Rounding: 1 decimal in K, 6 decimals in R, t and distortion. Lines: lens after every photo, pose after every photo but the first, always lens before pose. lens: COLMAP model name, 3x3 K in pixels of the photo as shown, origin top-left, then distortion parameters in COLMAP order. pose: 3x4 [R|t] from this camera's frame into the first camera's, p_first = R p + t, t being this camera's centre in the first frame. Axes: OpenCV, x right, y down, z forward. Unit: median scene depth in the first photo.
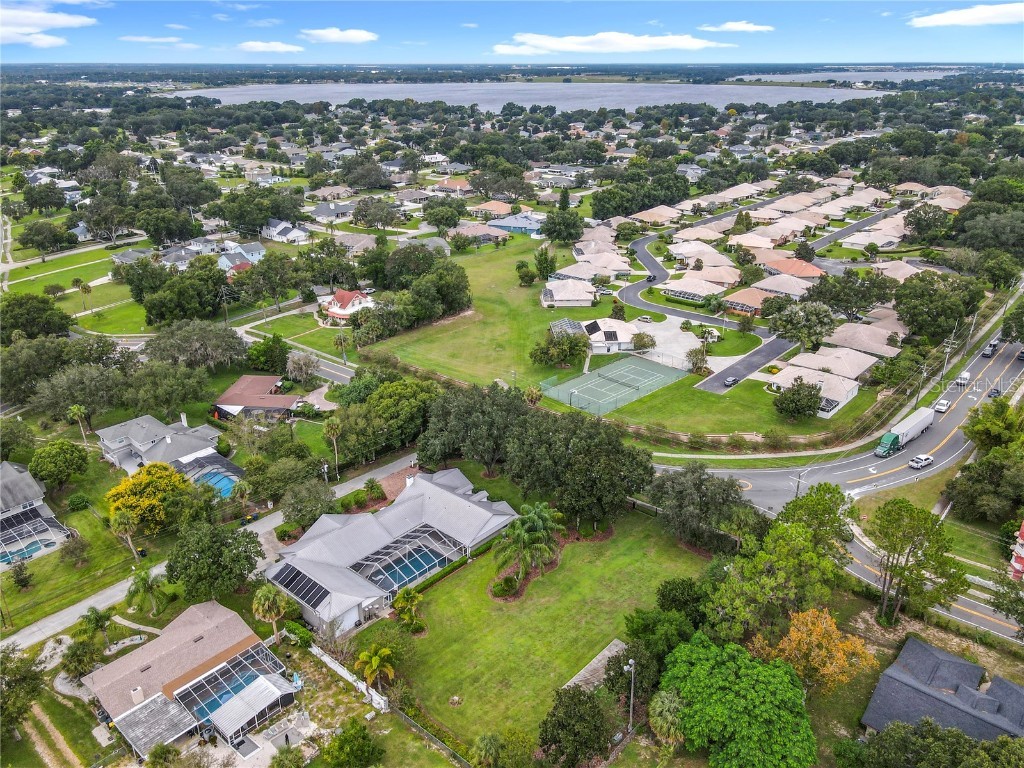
lens RADIAL K [[775.7, 0, 492.1], [0, 775.7, 362.3], [0, 0, 1]] dist [0.008363, 0.026686]
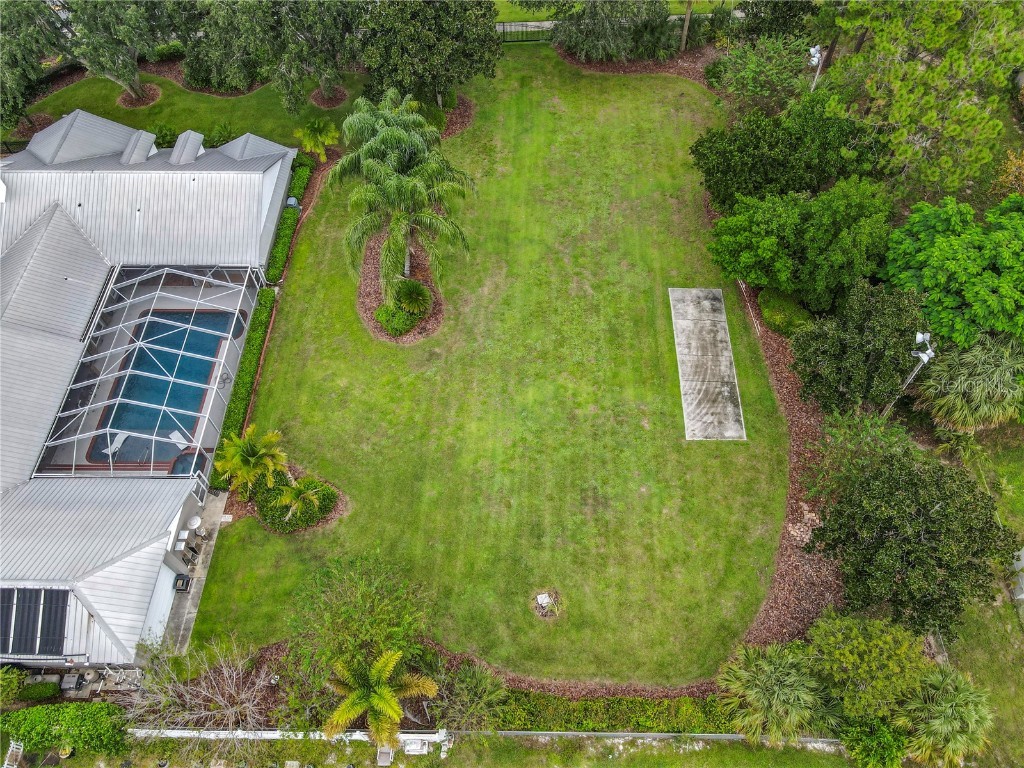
lens RADIAL K [[756.1, 0, 506.7], [0, 756.1, 389.1], [0, 0, 1]] dist [-0.023289, 0.083480]
pose [[0.758236, -0.549109, 0.351508, -0.103993], [0.251683, 0.743866, 0.619128, 0.056272], [-0.601443, -0.380976, 0.702227, 0.545610]]
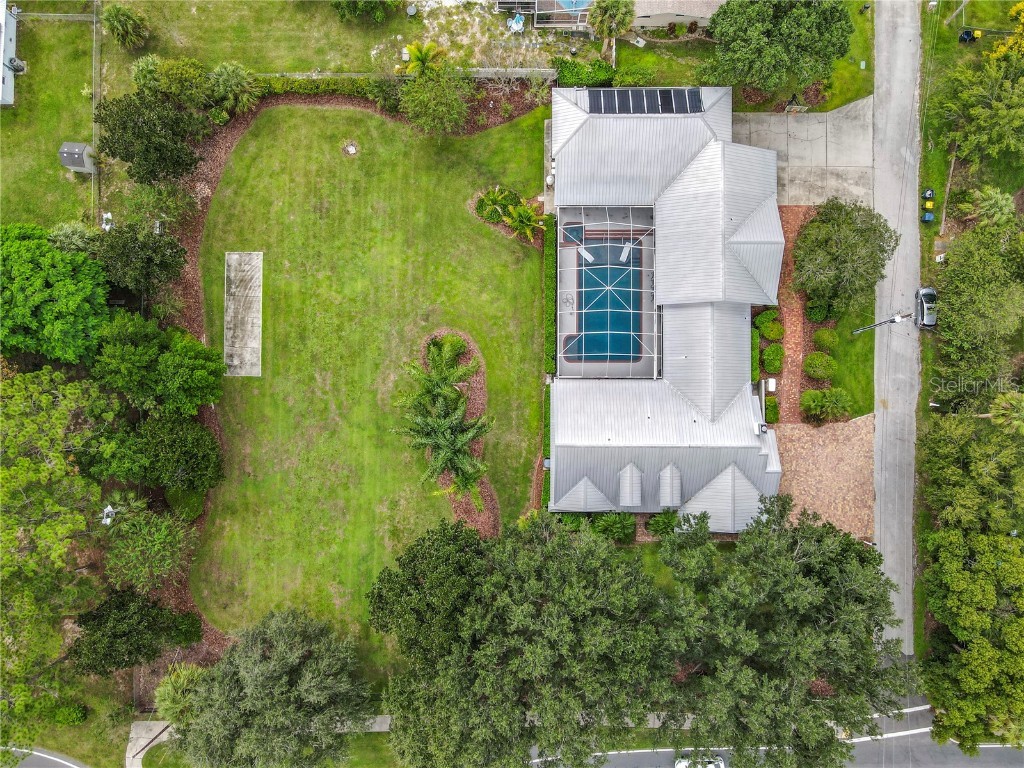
lens RADIAL K [[755.4, 0, 505.6], [0, 755.4, 388.1], [0, 0, 1]] dist [0.002678, 0.017931]
pose [[-0.743679, 0.668537, 0.000285, -0.000401], [-0.222881, -0.248334, 0.942685, -0.277022], [0.630290, 0.700991, 0.333685, 0.725052]]
